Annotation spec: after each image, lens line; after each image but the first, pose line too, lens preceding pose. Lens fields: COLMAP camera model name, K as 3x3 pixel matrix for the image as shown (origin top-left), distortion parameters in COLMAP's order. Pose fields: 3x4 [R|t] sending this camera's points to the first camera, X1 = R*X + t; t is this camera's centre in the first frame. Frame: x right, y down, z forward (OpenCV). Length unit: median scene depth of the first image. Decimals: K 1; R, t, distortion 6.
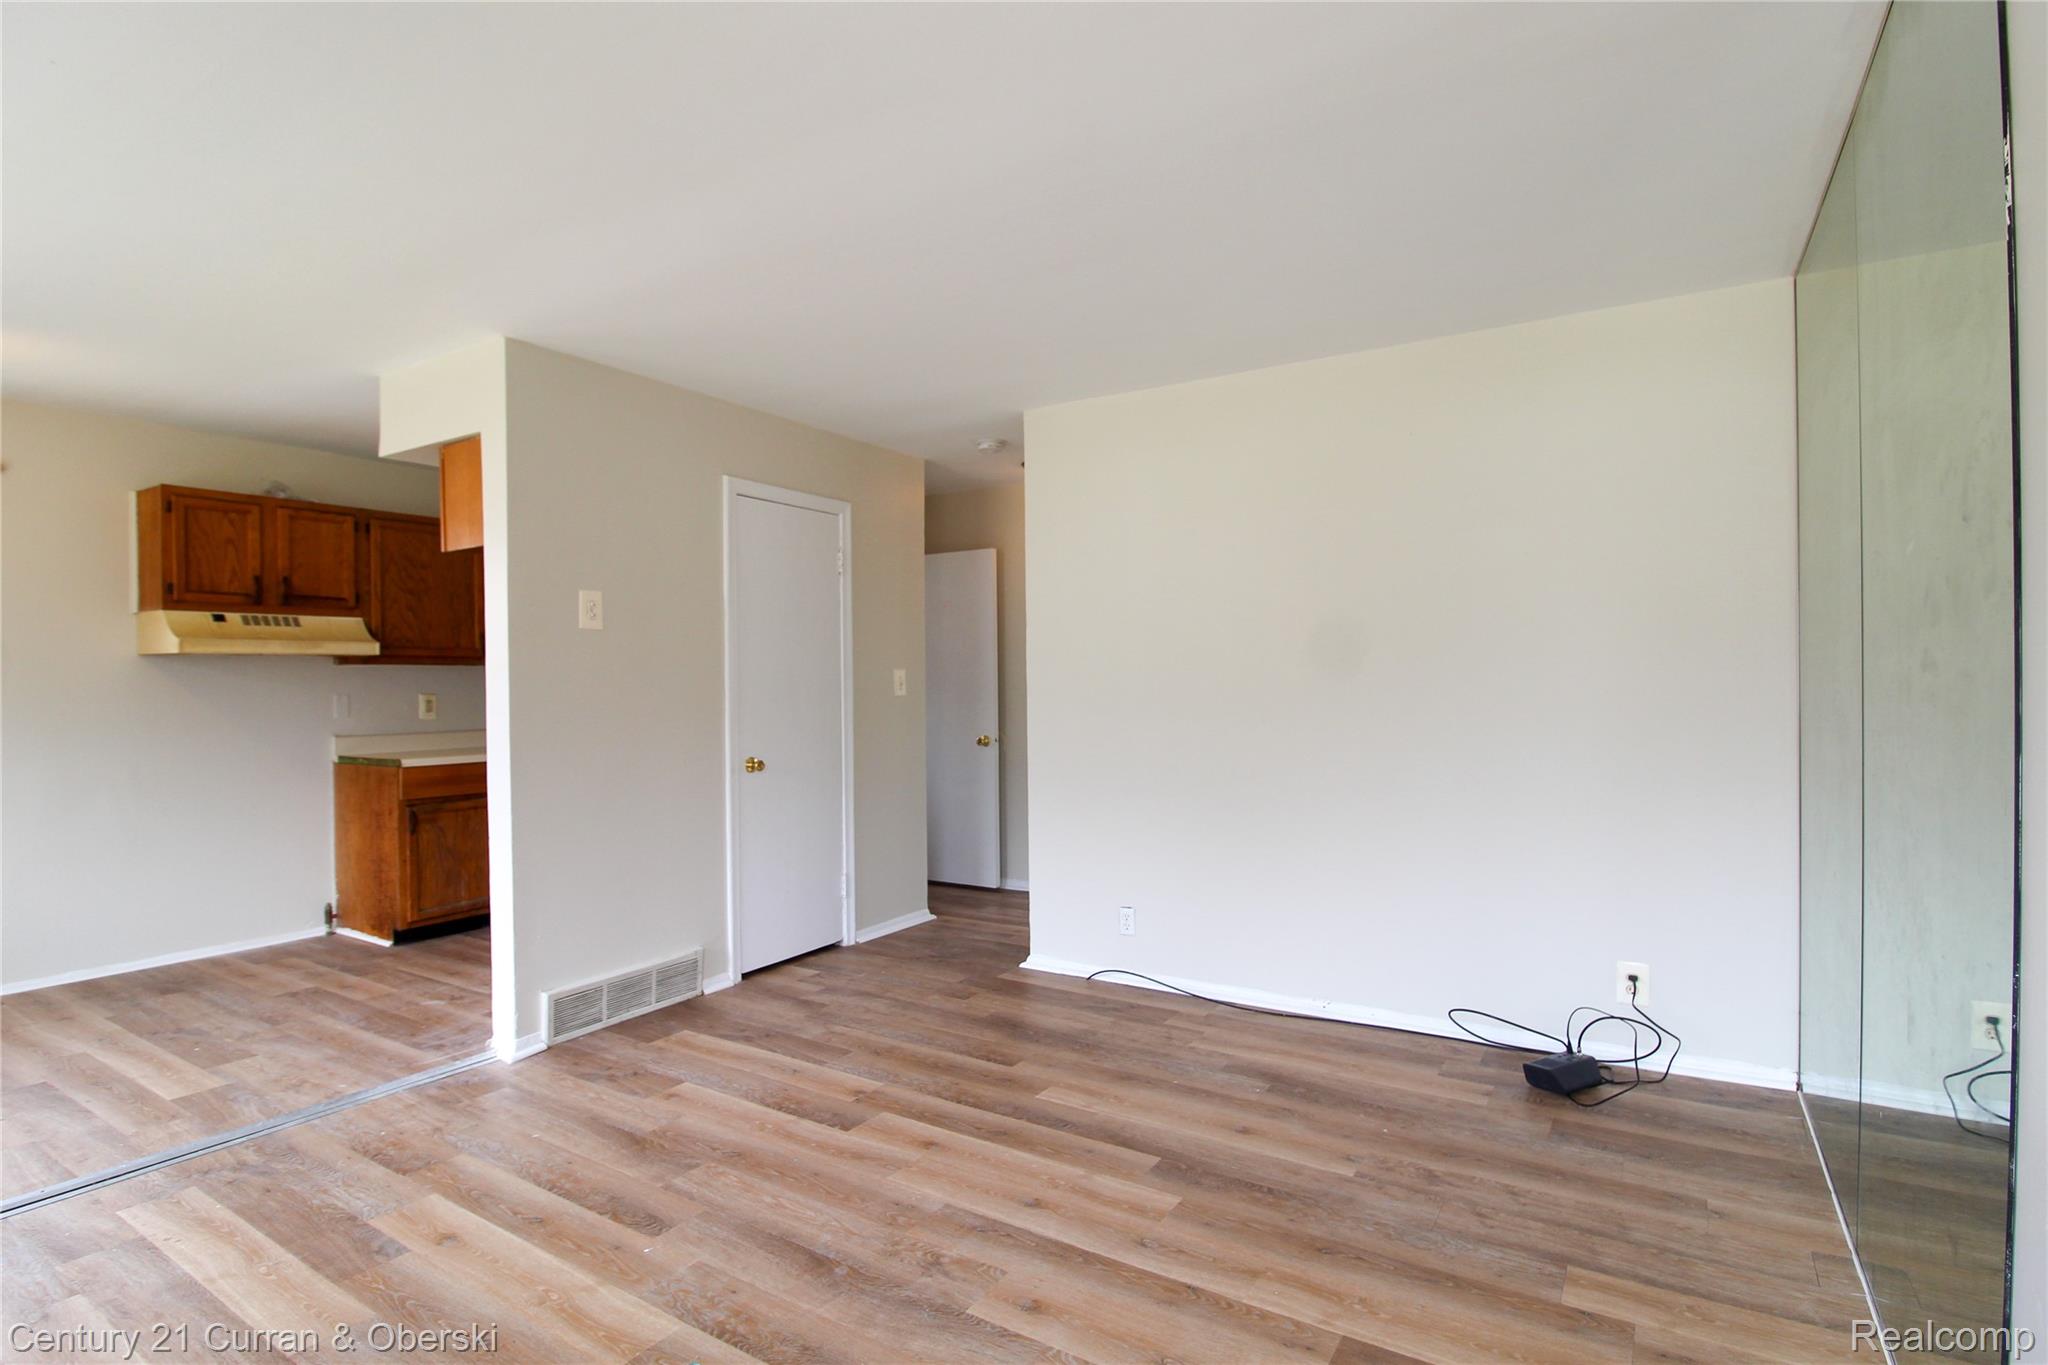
lens RADIAL K [[937.8, 0, 1041.2], [0, 937.8, 686.5], [0, 0, 1]] dist [-0.000036, -0.010217]
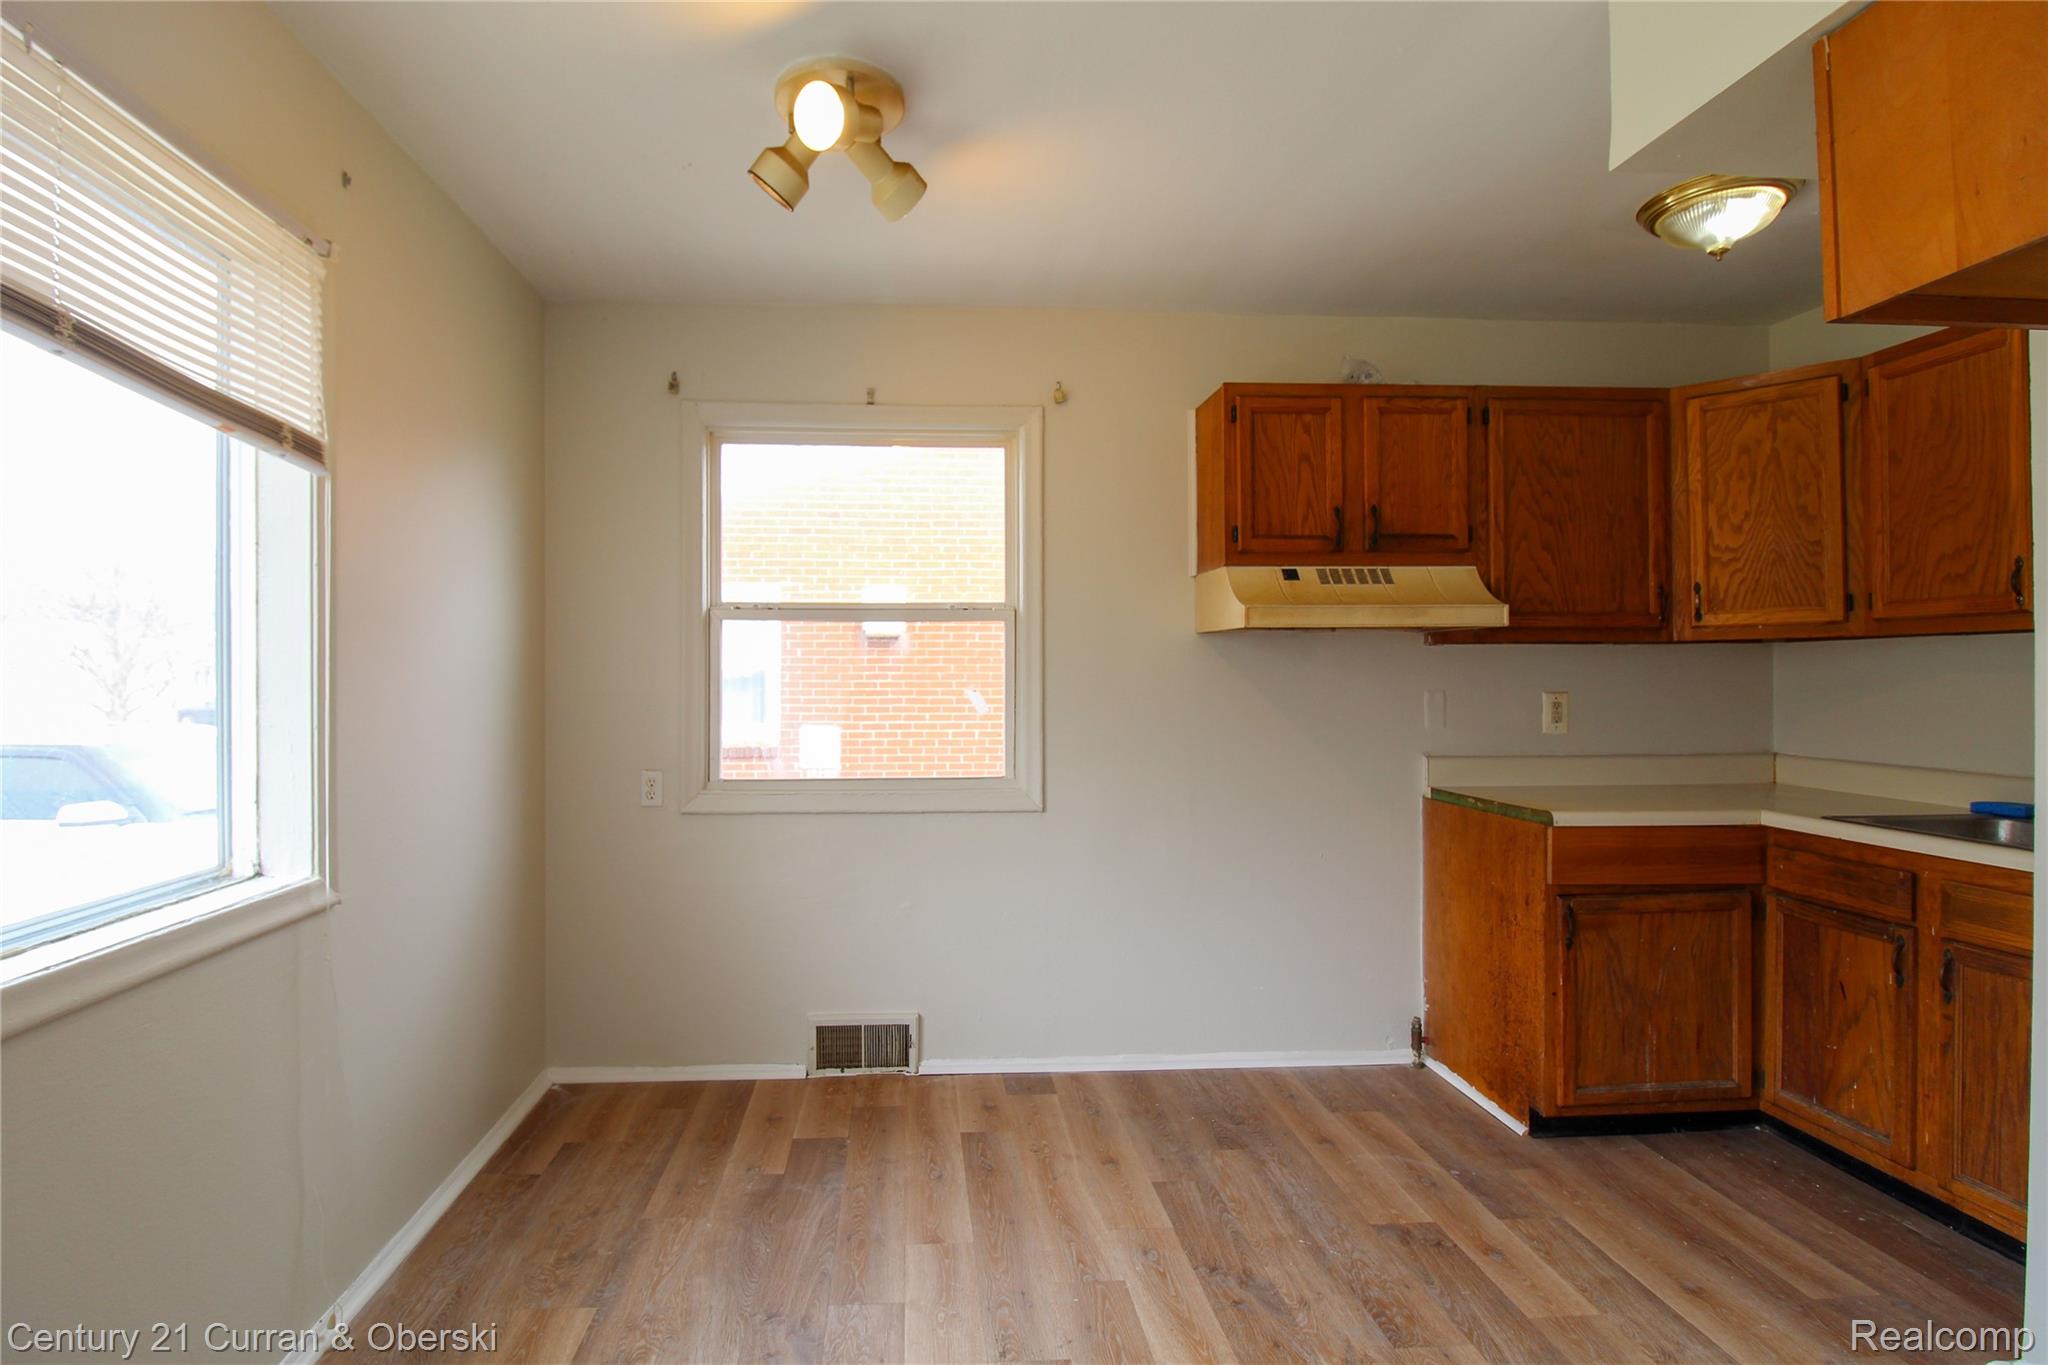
lens RADIAL K [[1010.5, 0, 972.2], [0, 1010.5, 673.6], [0, 0, 1]] dist [-0.002000, -0.001464]
pose [[0.555800, 0.006062, -0.831294, -0.425497], [-0.007850, 0.999967, 0.002044, -0.003110], [0.831279, 0.005390, 0.555829, 0.428254]]
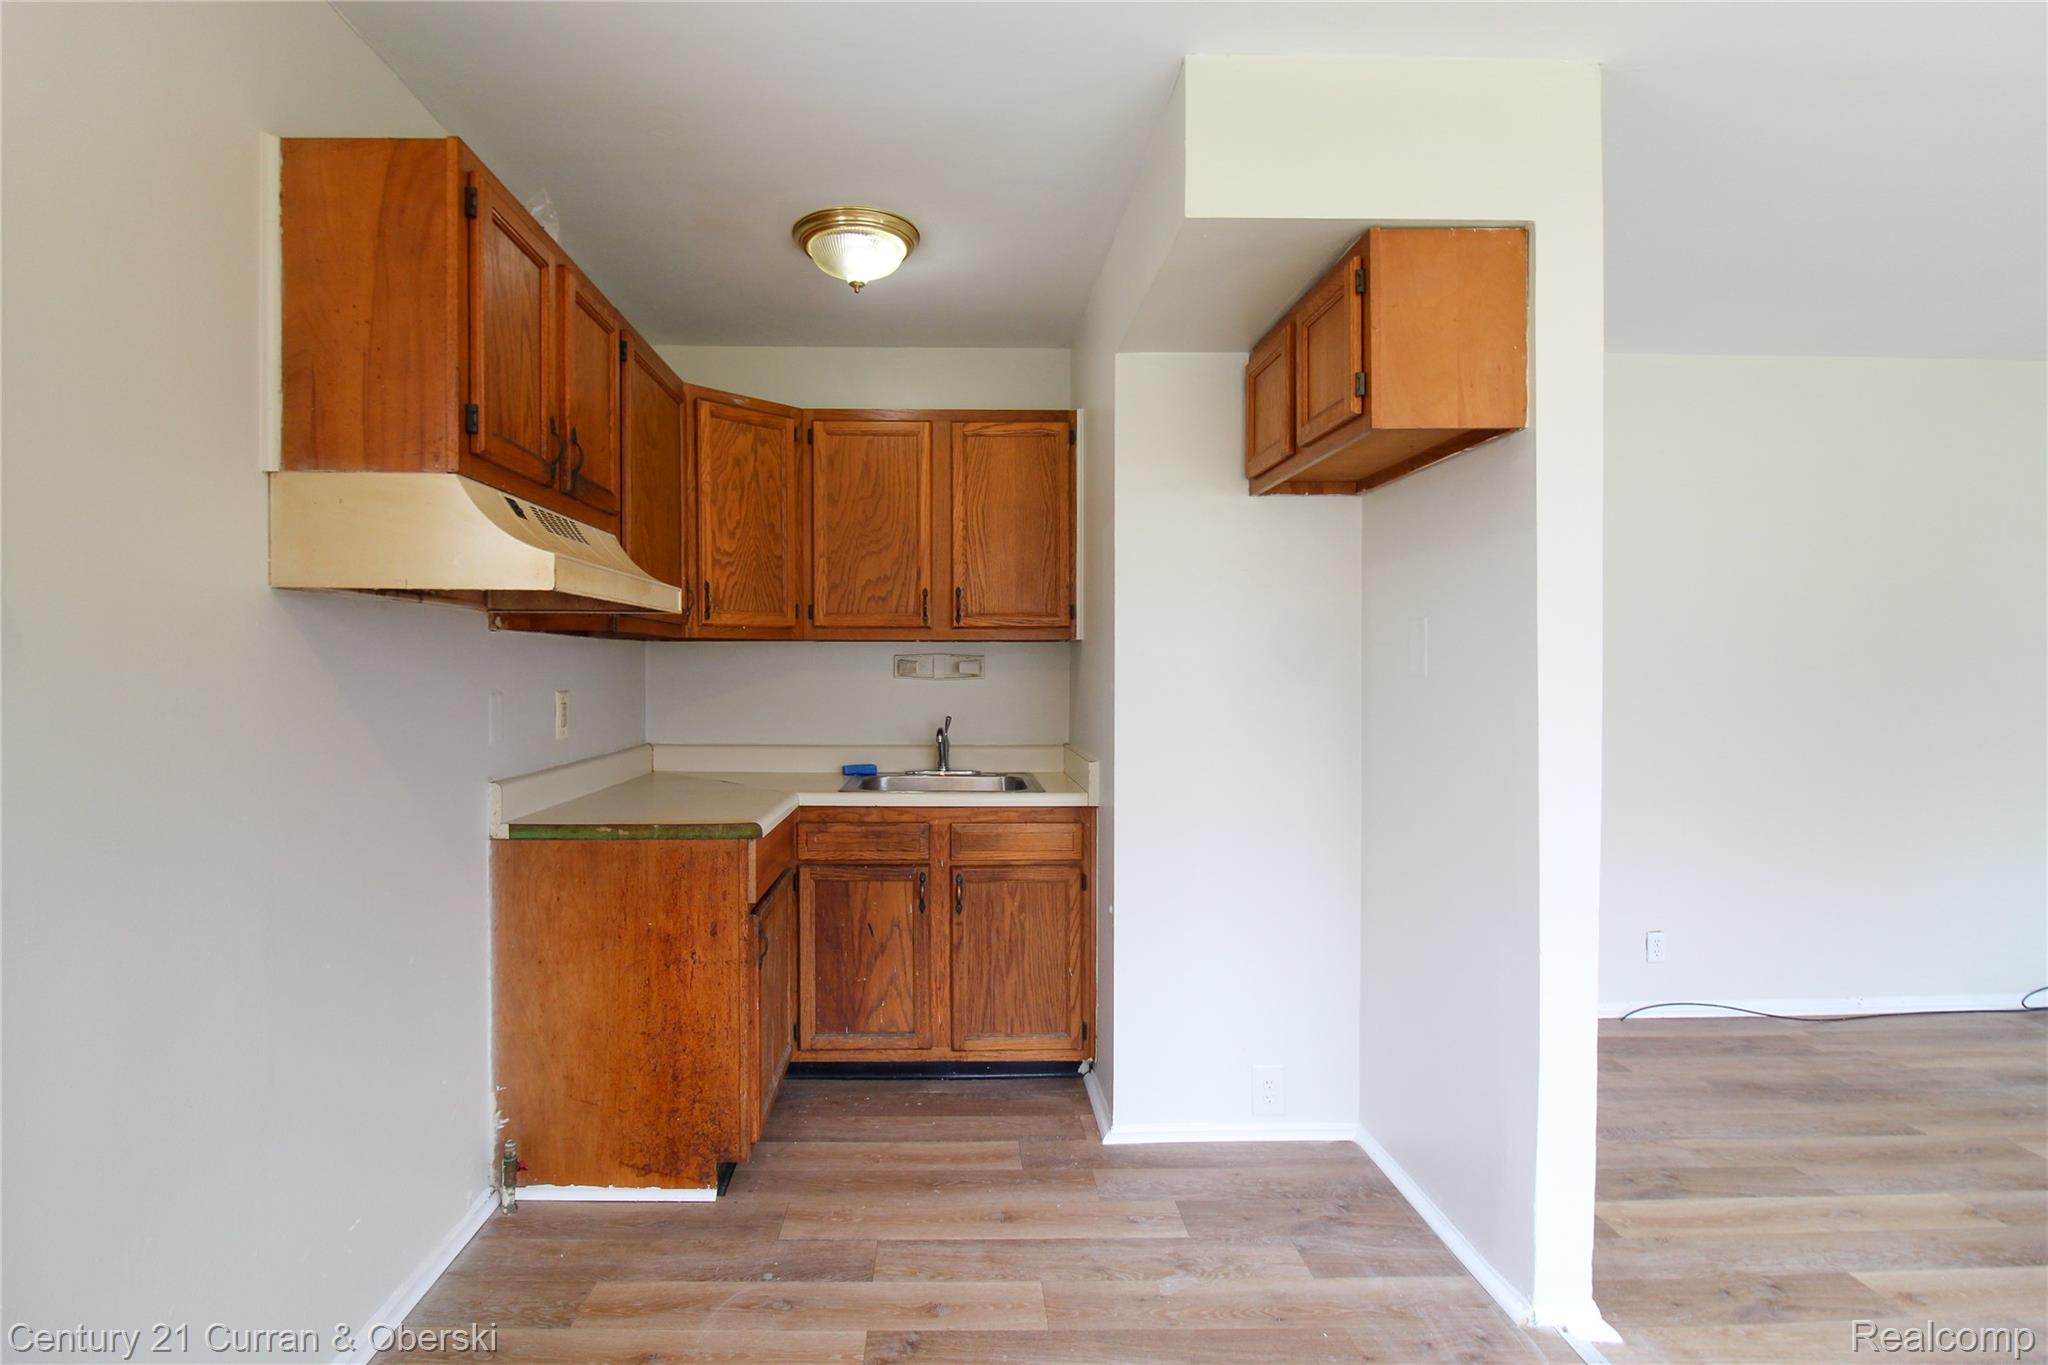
lens RADIAL K [[962.1, 0, 1022.8], [0, 962.1, 676.6], [0, 0, 1]] dist [-0.000251, -0.012614]
pose [[0.858288, 0.008647, 0.513096, -0.938012], [-0.007962, 0.999962, -0.003535, -0.000100], [-0.513107, -0.001051, 0.858324, 0.544418]]
